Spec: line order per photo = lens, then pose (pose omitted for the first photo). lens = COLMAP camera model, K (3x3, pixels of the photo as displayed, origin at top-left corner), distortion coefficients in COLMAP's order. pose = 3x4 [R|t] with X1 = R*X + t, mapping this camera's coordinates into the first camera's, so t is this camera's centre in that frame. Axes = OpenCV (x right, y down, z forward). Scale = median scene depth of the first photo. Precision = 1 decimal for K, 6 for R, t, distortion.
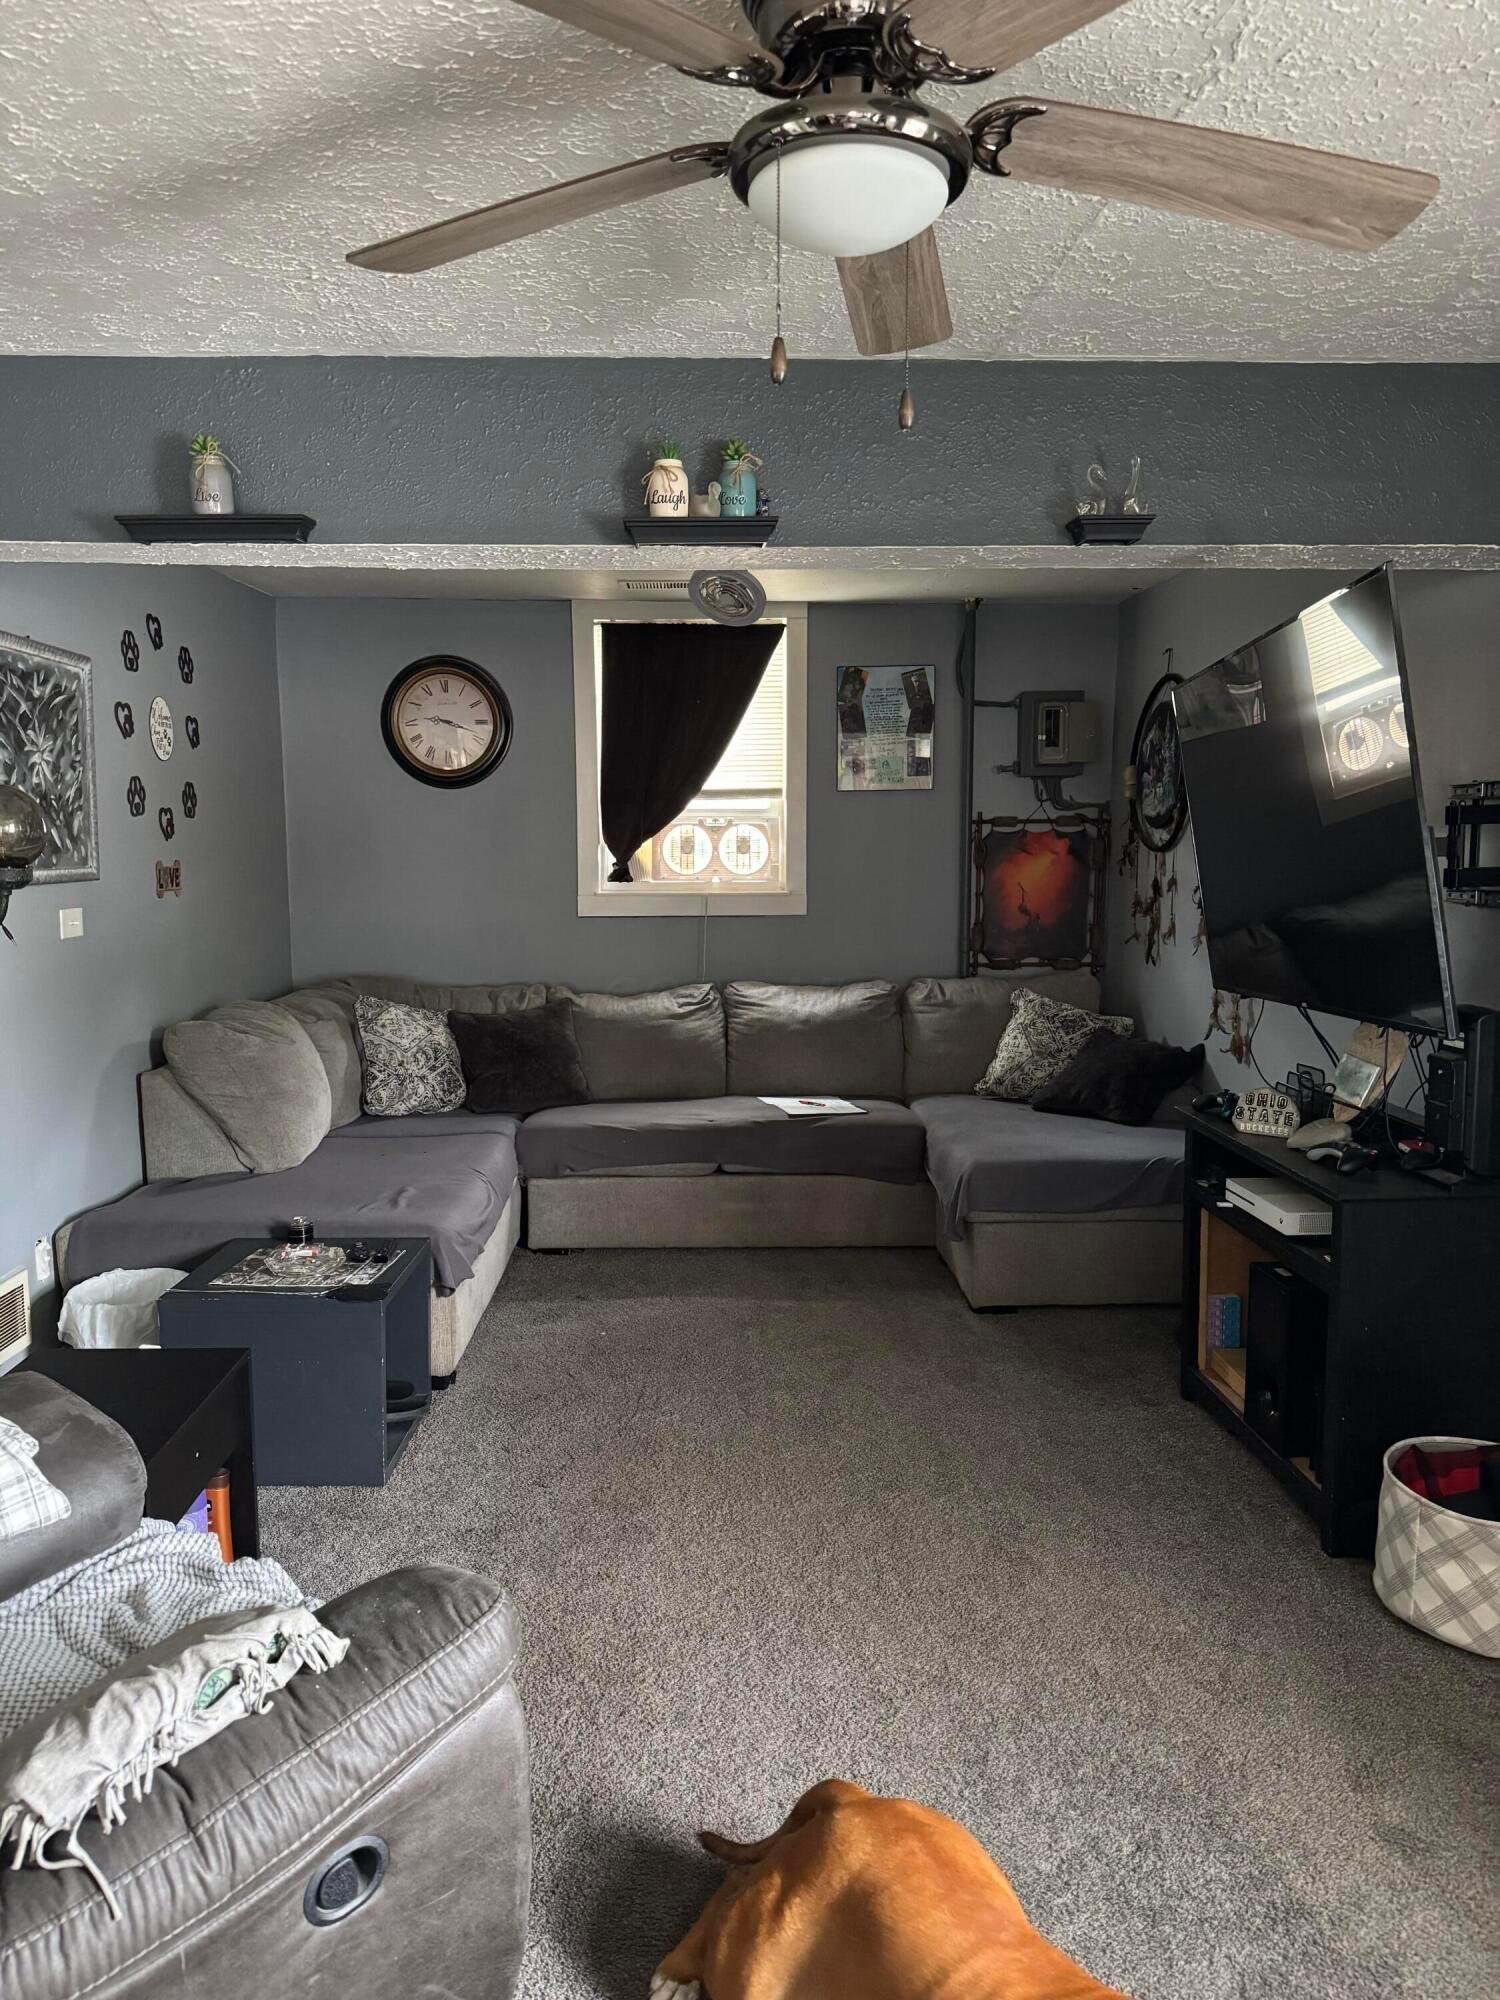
lens RADIAL K [[1383.4, 0, 750.0], [0, 1383.4, 1000.0], [0, 0, 1]] dist [0.151143, -0.222715]
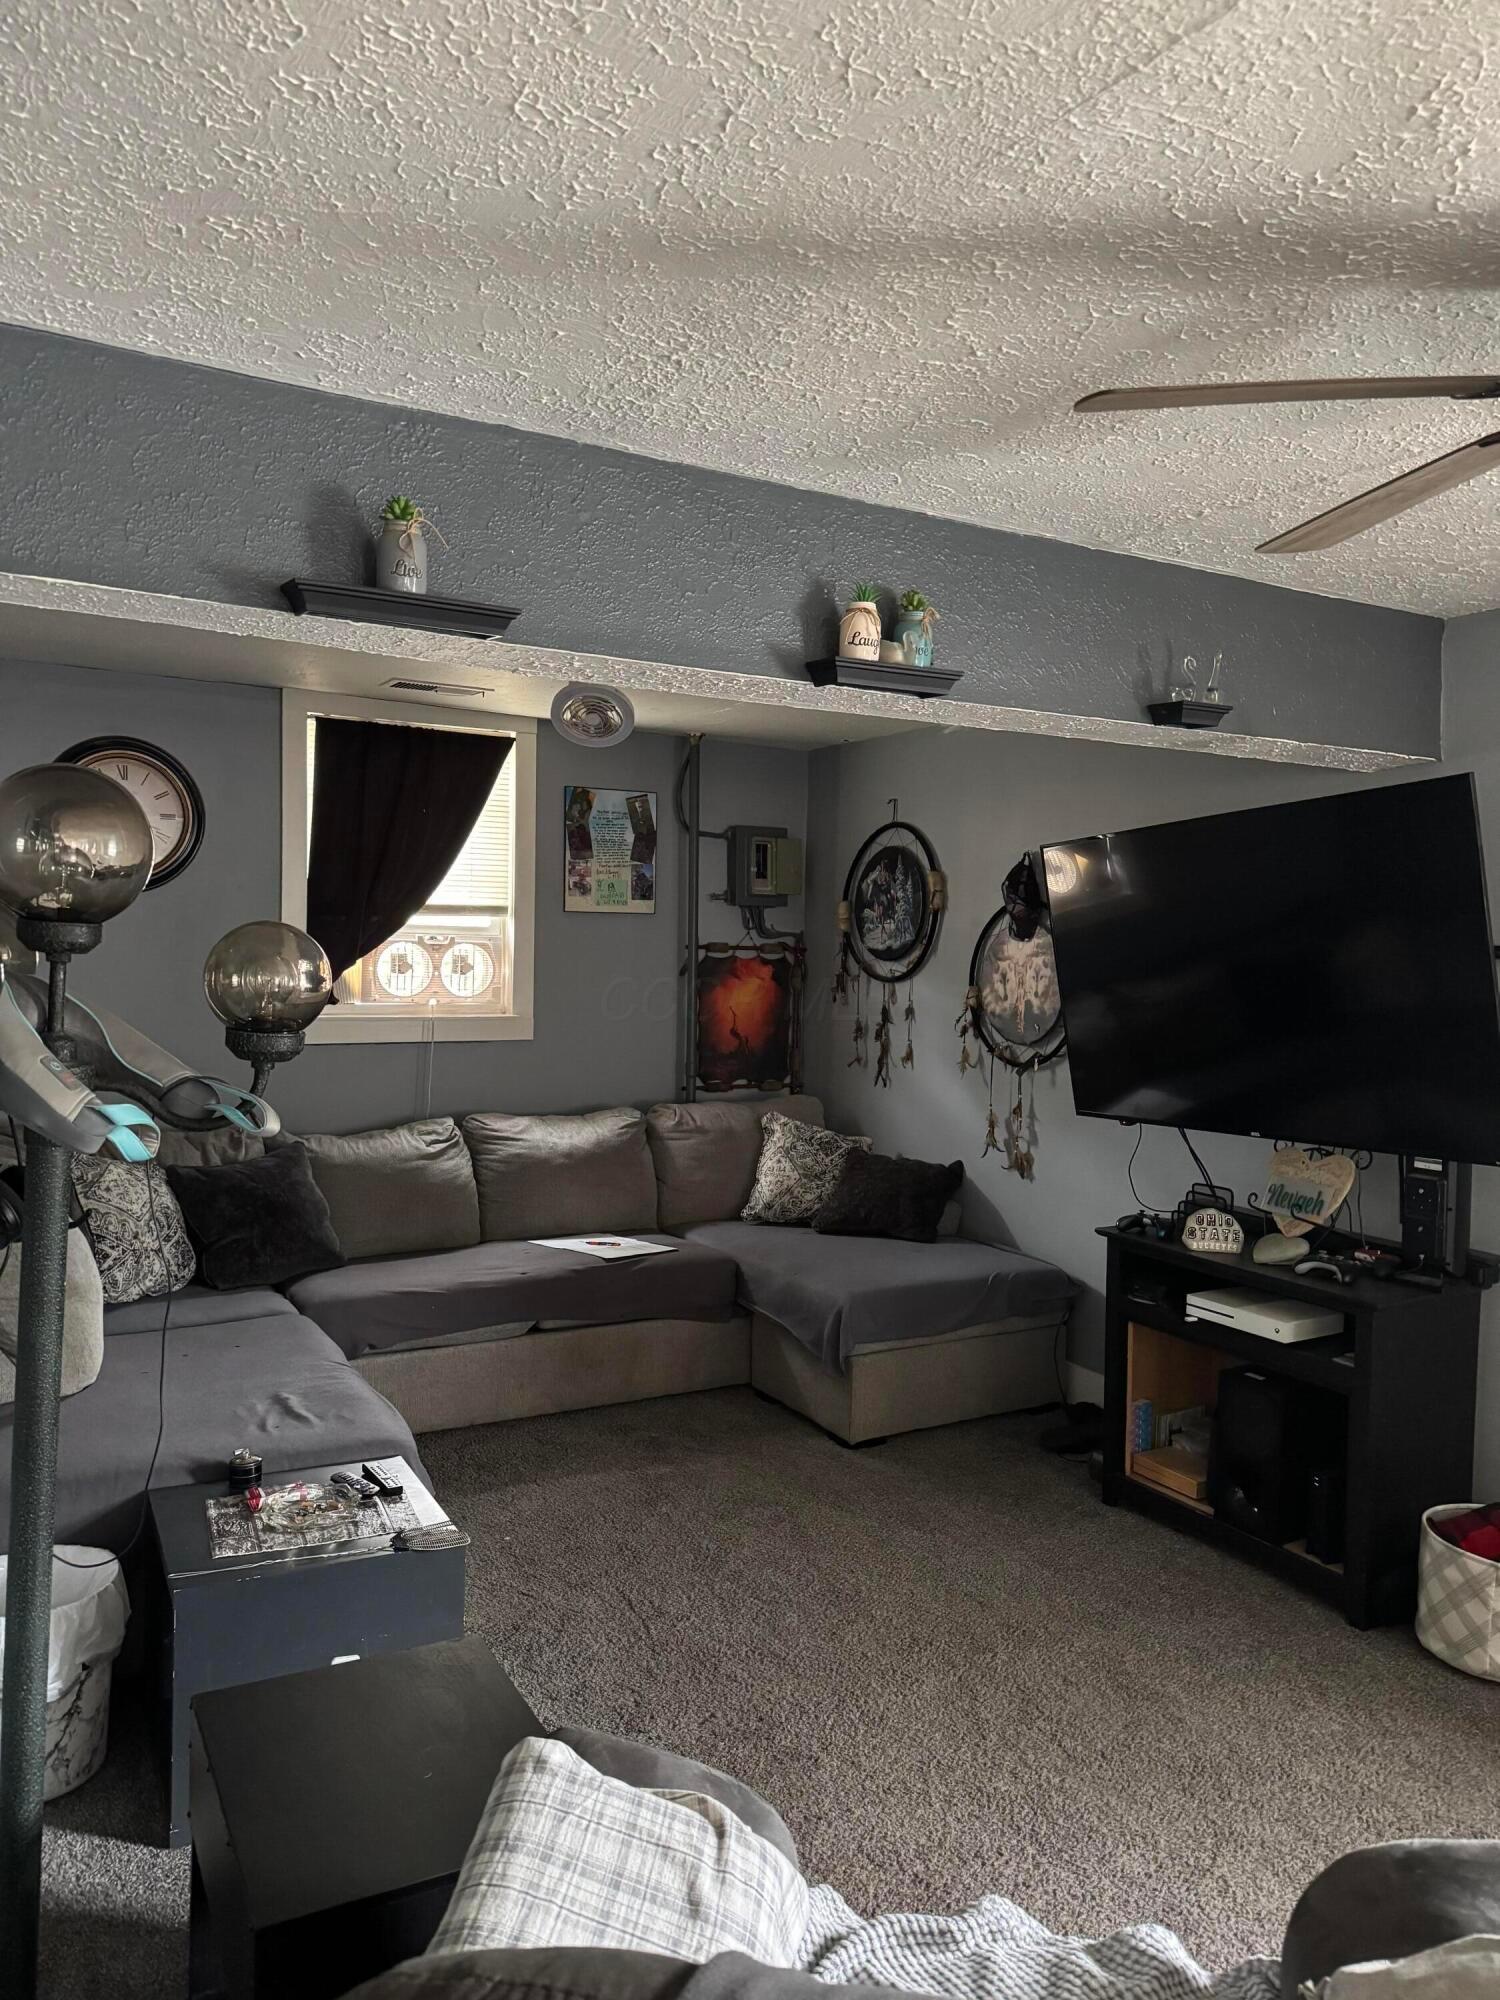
lens RADIAL K [[1366.2, 0, 818.4], [0, 1366.2, 990.6], [0, 0, 1]] dist [0.158927, -0.259748]
pose [[0.889867, 0.009980, 0.456111, -0.236722], [0.028008, 0.996680, -0.076451, -0.019669], [-0.455360, 0.080806, 0.886633, 0.086066]]
